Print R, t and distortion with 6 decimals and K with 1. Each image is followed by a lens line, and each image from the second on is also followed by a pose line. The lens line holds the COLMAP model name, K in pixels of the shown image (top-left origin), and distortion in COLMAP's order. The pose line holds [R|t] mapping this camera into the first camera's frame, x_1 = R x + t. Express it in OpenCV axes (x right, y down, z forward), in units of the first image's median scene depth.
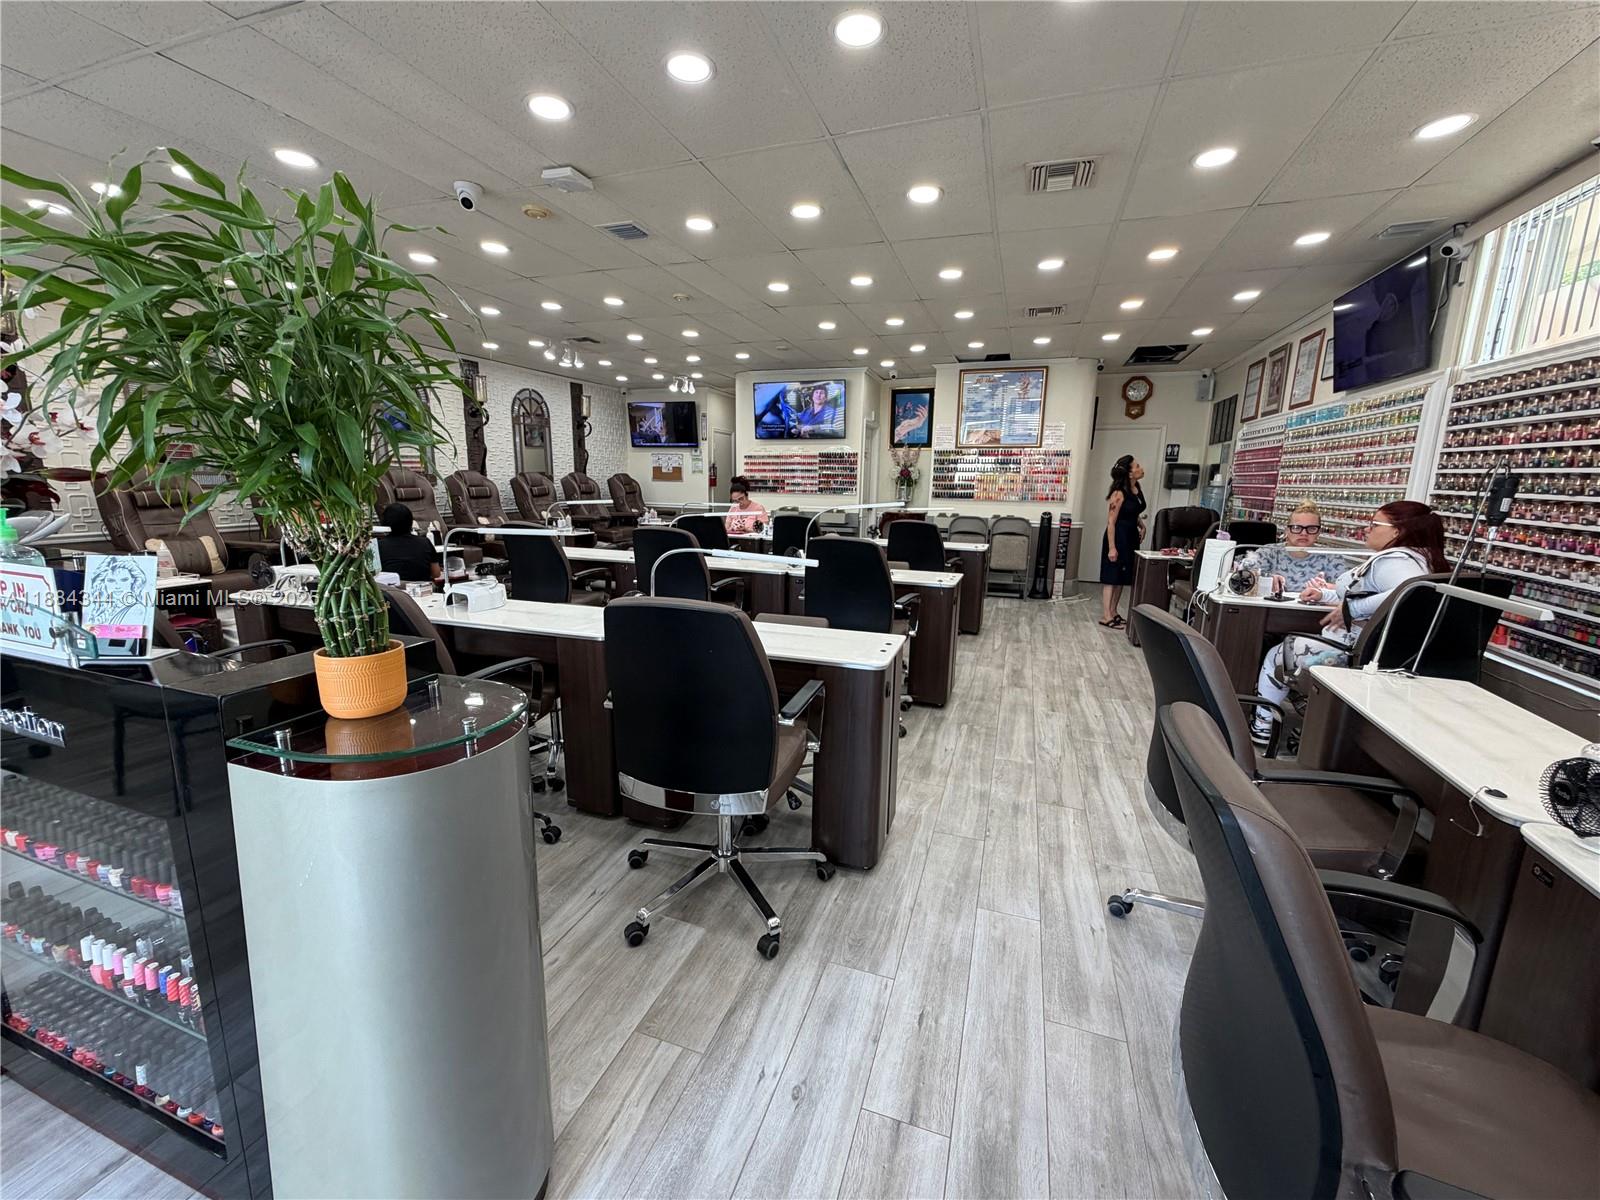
lens RADIAL K [[637.9, 0, 797.0], [0, 637.9, 603.0], [0, 0, 1]] dist [-0.001099, -0.000060]
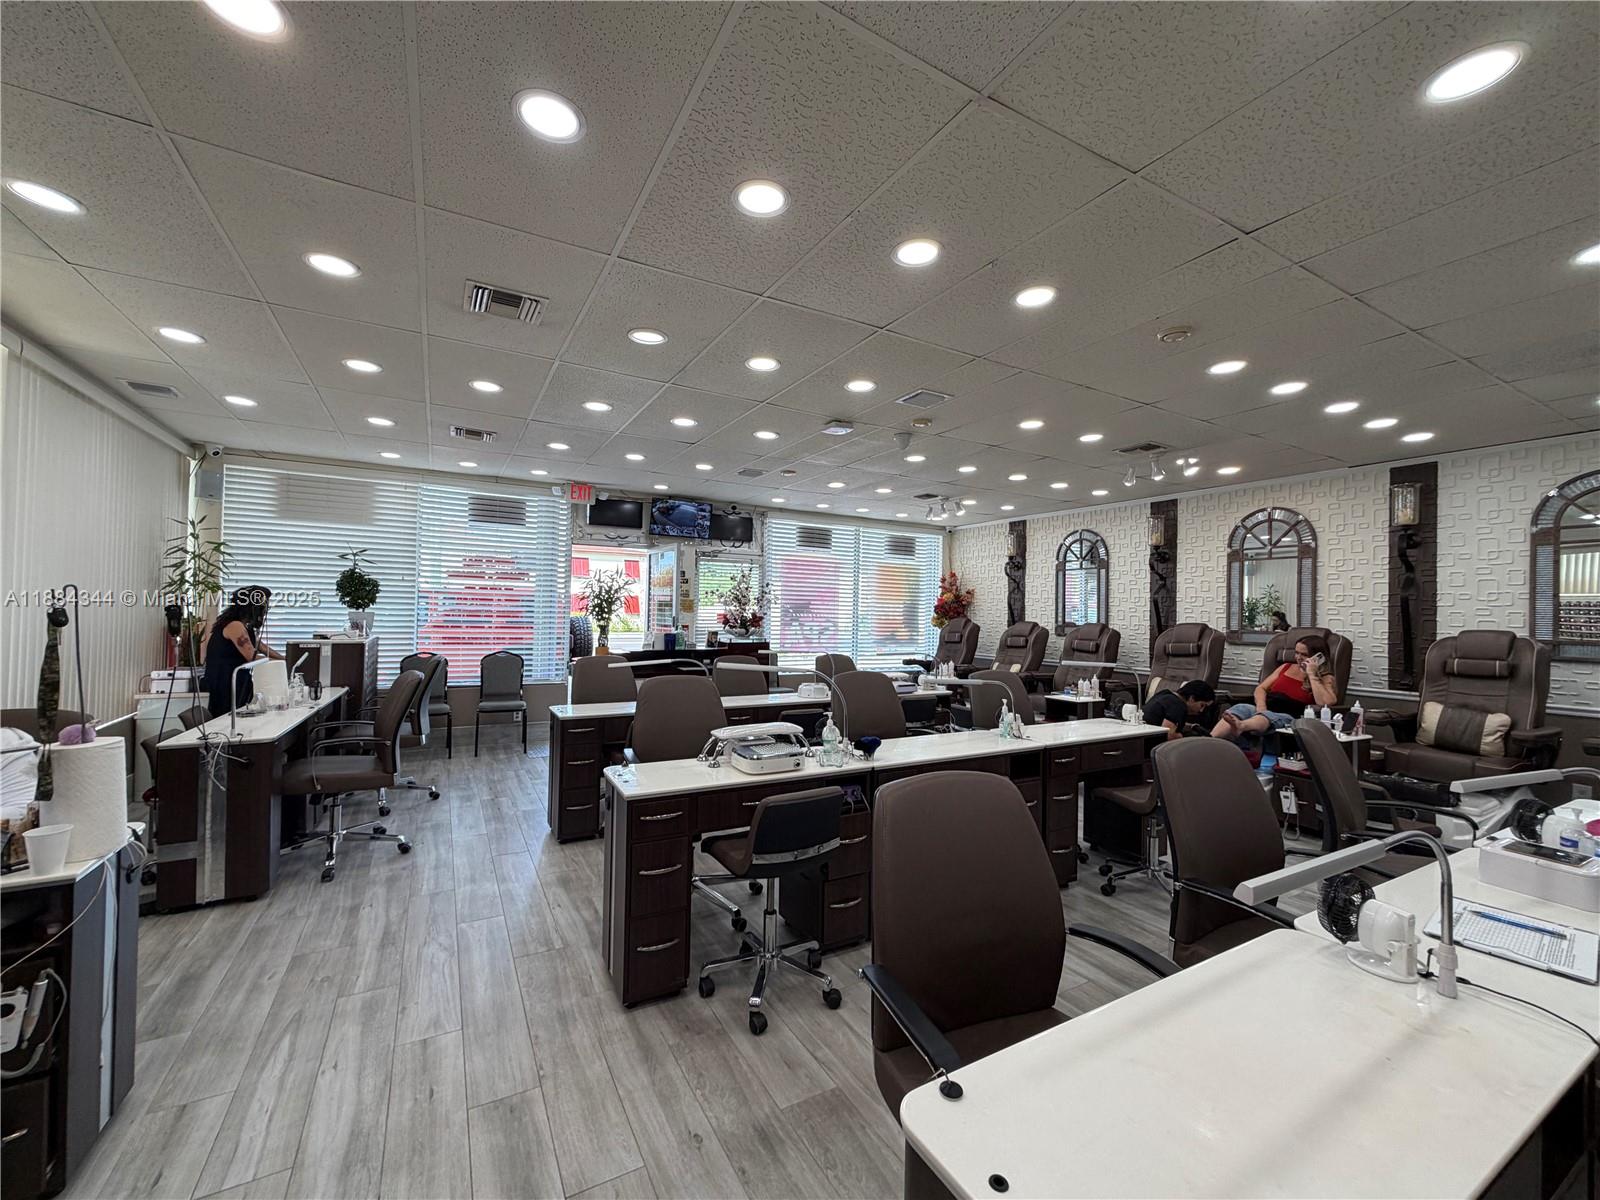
lens RADIAL K [[637.9, 0, 797.0], [0, 637.9, 603.0], [0, 0, 1]] dist [-0.001099, -0.000060]
pose [[-0.658705, -0.030726, -0.751774, 0.652493], [-0.174205, 0.978244, 0.112656, -0.330328], [0.731957, 0.205170, -0.649726, 1.607375]]
